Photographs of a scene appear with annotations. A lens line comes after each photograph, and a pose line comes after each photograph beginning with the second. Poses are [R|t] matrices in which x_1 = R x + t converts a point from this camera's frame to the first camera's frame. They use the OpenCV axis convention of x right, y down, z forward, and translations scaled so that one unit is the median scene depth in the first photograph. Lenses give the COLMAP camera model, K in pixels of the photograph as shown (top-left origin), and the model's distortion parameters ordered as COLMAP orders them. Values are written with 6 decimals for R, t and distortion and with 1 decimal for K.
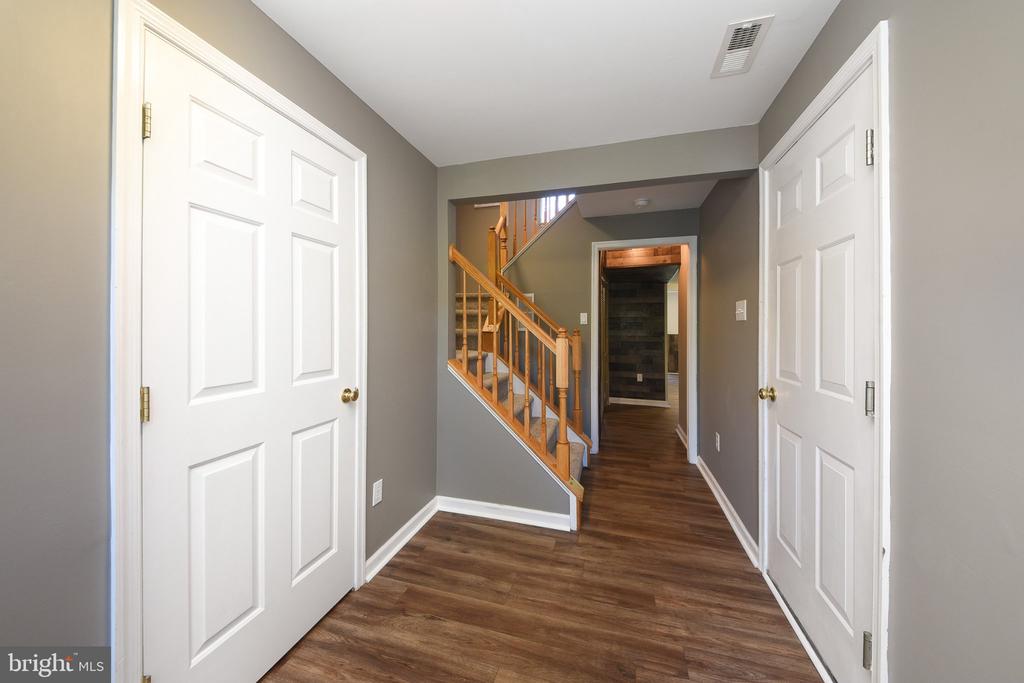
lens RADIAL K [[359.4, 0, 507.9], [0, 359.4, 318.7], [0, 0, 1]] dist [-0.000751, -0.002060]
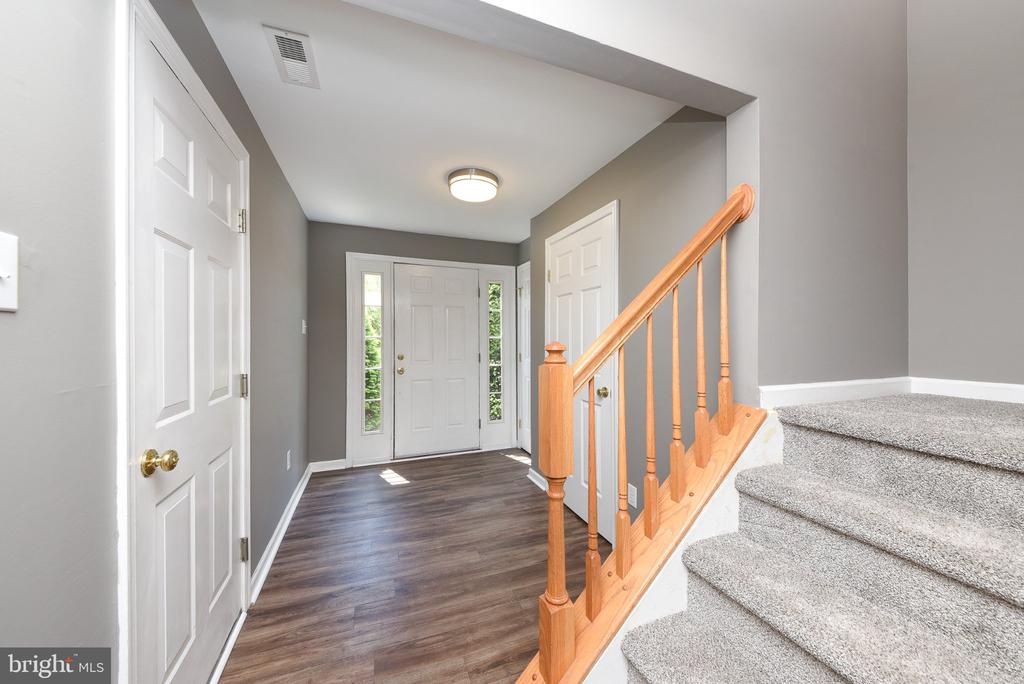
lens RADIAL K [[359.4, 0, 507.6], [0, 359.4, 343.4], [0, 0, 1]] dist [-0.000751, -0.002060]
pose [[-0.789437, -0.000202, -0.613832, 0.689611], [0.000598, 0.999999, -0.001097, 0.030378], [0.613832, -0.001233, -0.789436, 1.883815]]
